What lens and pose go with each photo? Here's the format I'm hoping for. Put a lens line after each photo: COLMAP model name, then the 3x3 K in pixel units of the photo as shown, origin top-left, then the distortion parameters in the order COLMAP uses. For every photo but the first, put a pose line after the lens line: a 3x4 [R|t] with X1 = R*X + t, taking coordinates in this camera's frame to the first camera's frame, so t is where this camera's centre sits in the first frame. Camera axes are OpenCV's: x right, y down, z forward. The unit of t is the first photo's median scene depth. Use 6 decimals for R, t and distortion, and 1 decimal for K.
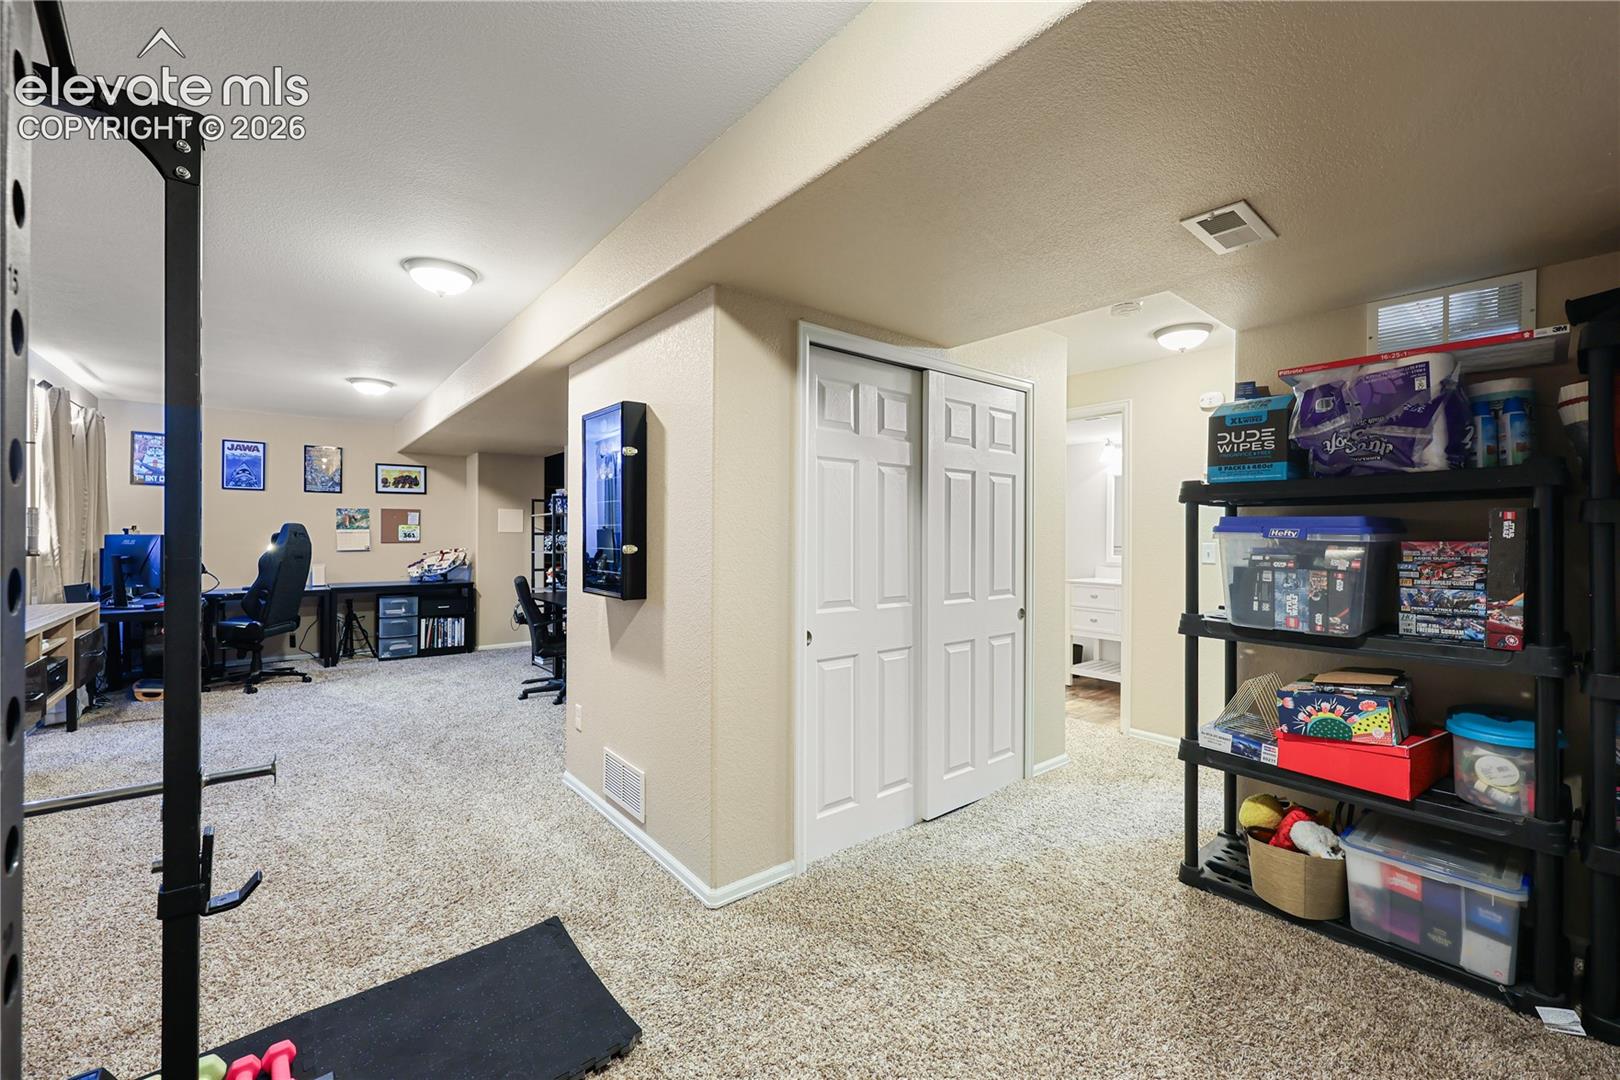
lens RADIAL K [[652.1, 0, 812.8], [0, 652.1, 535.3], [0, 0, 1]] dist [-0.006384, 0.000347]
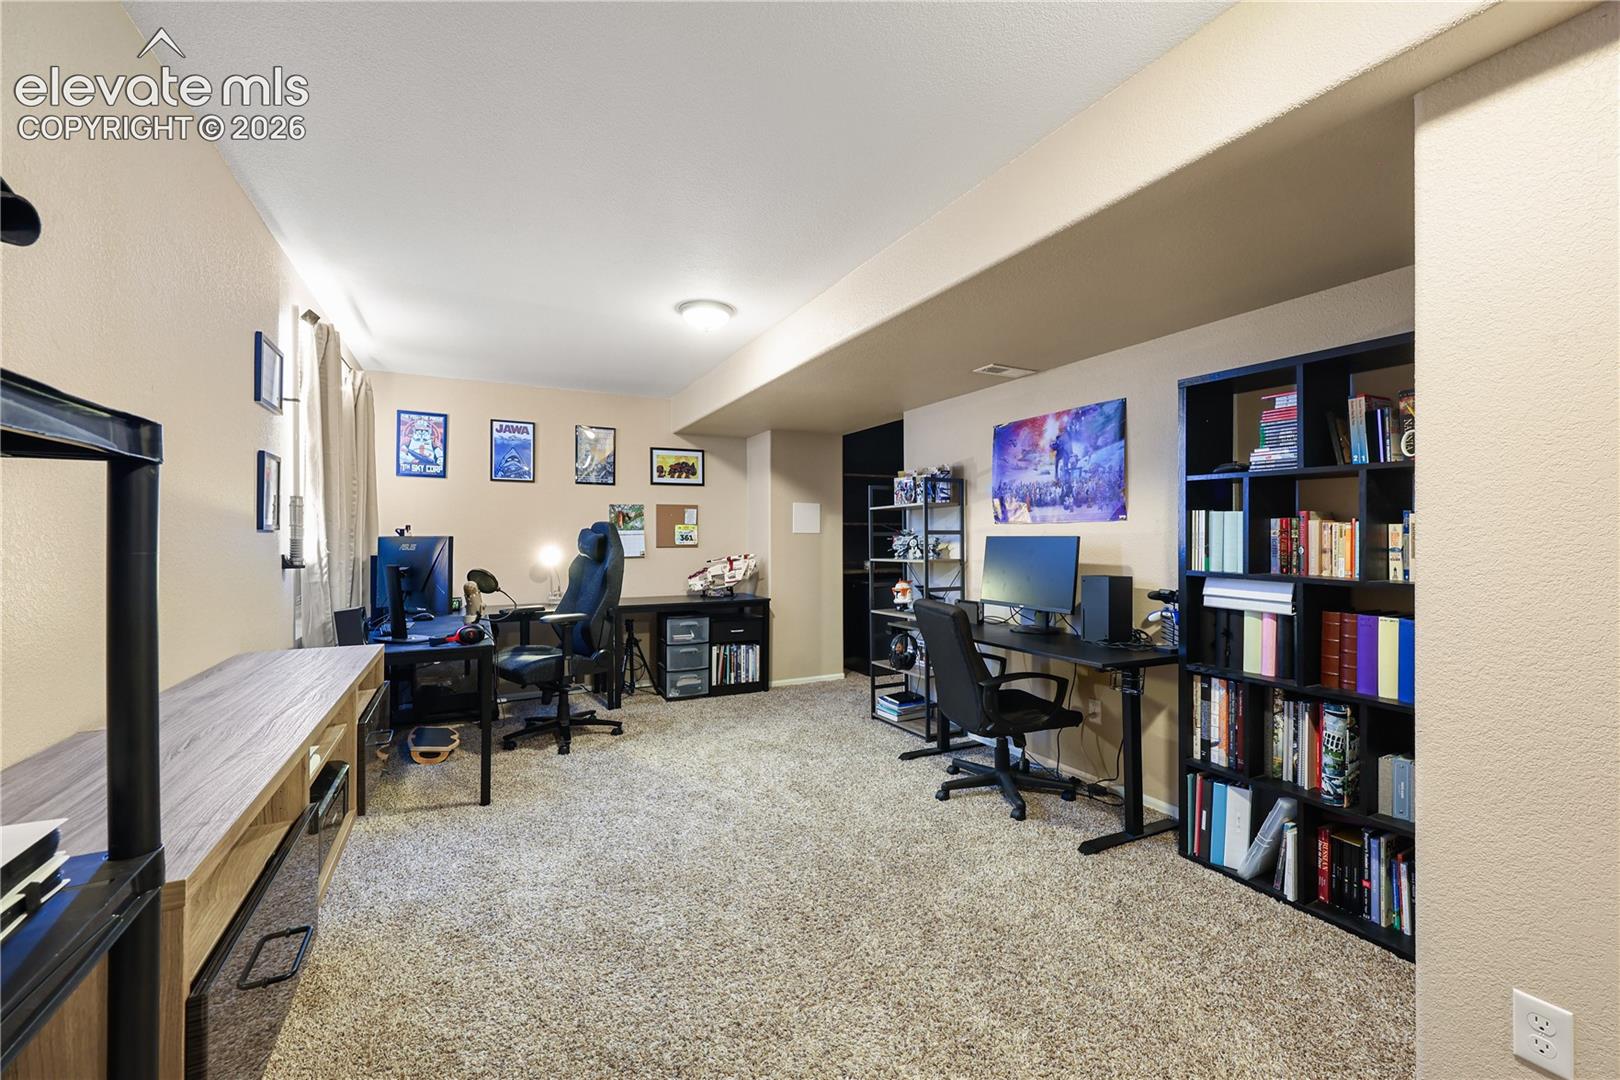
lens RADIAL K [[652.1, 0, 807.3], [0, 652.1, 537.0], [0, 0, 1]] dist [-0.006384, 0.000347]
pose [[0.976497, -0.006131, -0.215445, -0.344021], [0.005368, 0.999977, -0.004126, 0.003563], [0.215465, 0.002873, 0.976507, 0.288683]]
